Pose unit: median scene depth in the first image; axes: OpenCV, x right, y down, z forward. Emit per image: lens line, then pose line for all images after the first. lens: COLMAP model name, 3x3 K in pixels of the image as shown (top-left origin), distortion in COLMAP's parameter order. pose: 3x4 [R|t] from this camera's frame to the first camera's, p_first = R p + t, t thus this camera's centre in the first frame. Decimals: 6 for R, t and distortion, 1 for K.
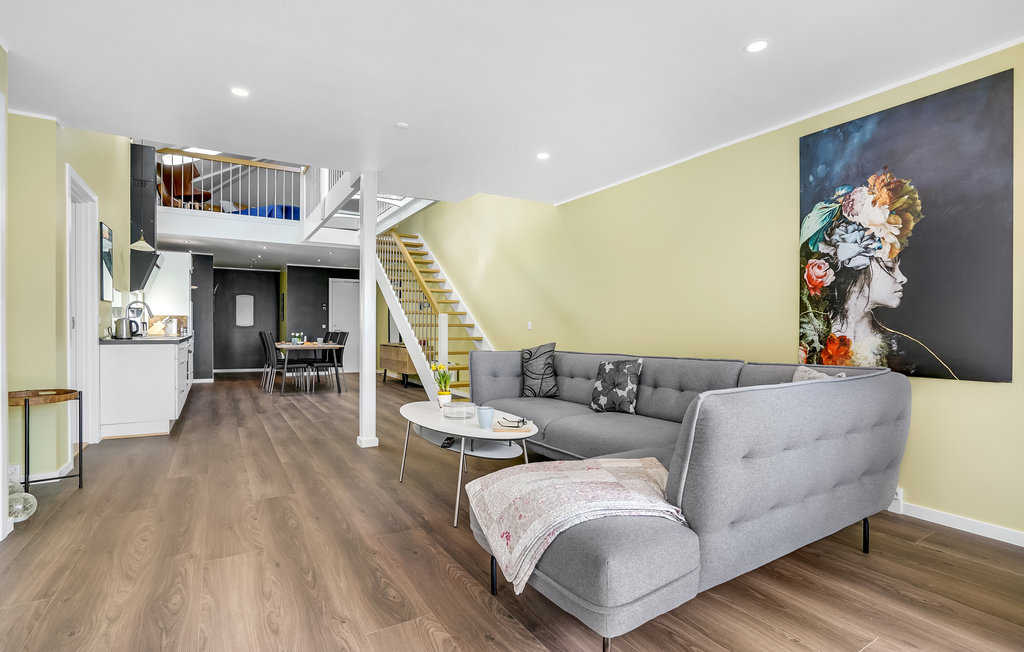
lens RADIAL K [[485.9, 0, 512.0], [0, 485.9, 326.0], [0, 0, 1]] dist [-0.036957, 0.000054]
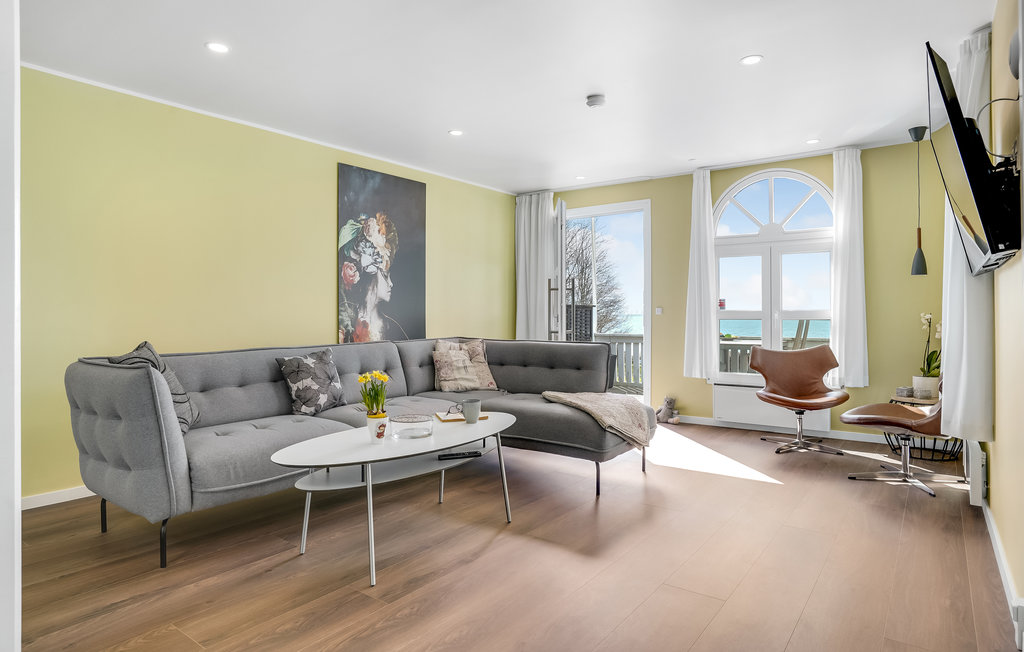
lens RADIAL K [[593.7, 0, 515.7], [0, 593.7, 308.9], [0, 0, 1]] dist [-0.003051, -0.000114]
pose [[-0.389760, 0.007493, 0.920886, -1.073370], [0.001796, 0.999971, -0.007376, 0.000120], [-0.920915, -0.001221, -0.389762, 1.261550]]
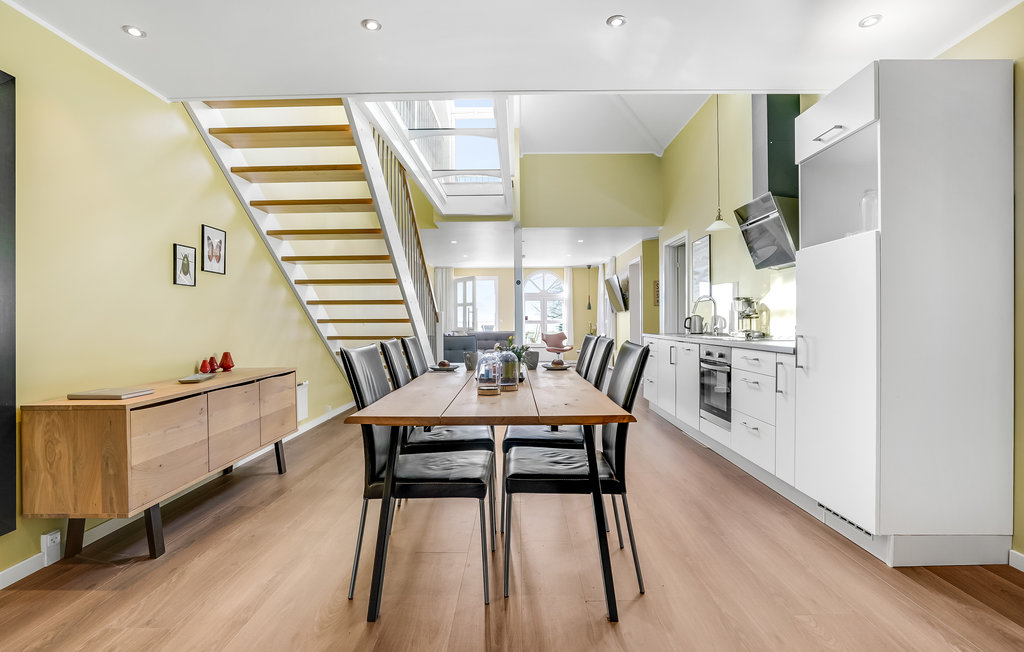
lens RADIAL K [[488.7, 0, 512.0], [0, 488.7, 326.0], [0, 0, 1]] dist [-0.000483, 0.000268]
pose [[-0.843521, 0.000068, 0.537096, -1.754953], [0.006056, 0.999938, 0.009384, 0.001076], [-0.537062, 0.011168, -0.843469, 3.583218]]
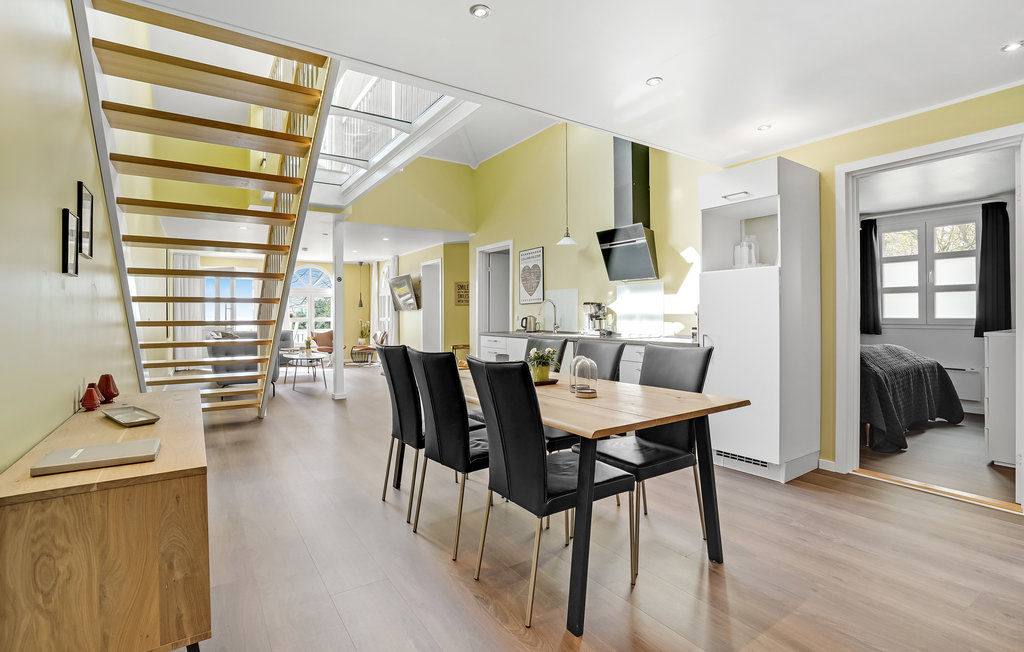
lens RADIAL K [[482.0, 0, 512.2], [0, 482.0, 320.5], [0, 0, 1]] dist [-0.004286, 0.000335]
pose [[-0.999294, 0.007150, -0.036876, -1.177777], [0.006732, 0.999912, 0.011442, -0.022305], [0.036955, 0.011186, -0.999254, 3.751212]]
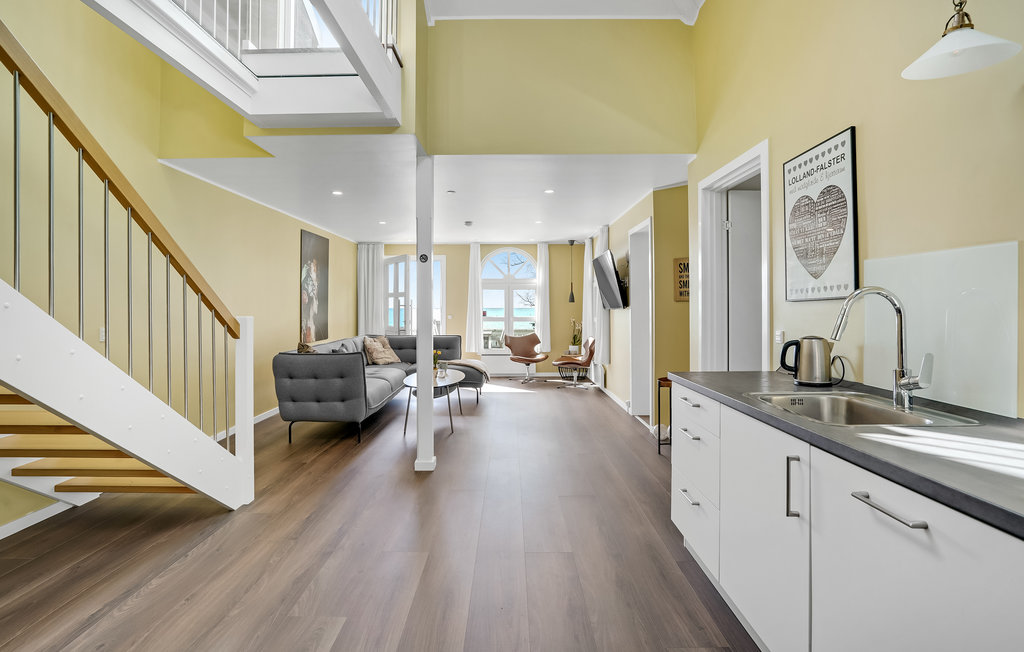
lens RADIAL K [[497.5, 0, 509.2], [0, 497.5, 302.0], [0, 0, 1]] dist [-0.041154, 0.000253]
pose [[-0.850225, 0.008635, 0.526348, -1.339017], [0.002289, 0.999917, -0.012707, -0.061653], [-0.526414, -0.009599, -0.850174, 2.480320]]
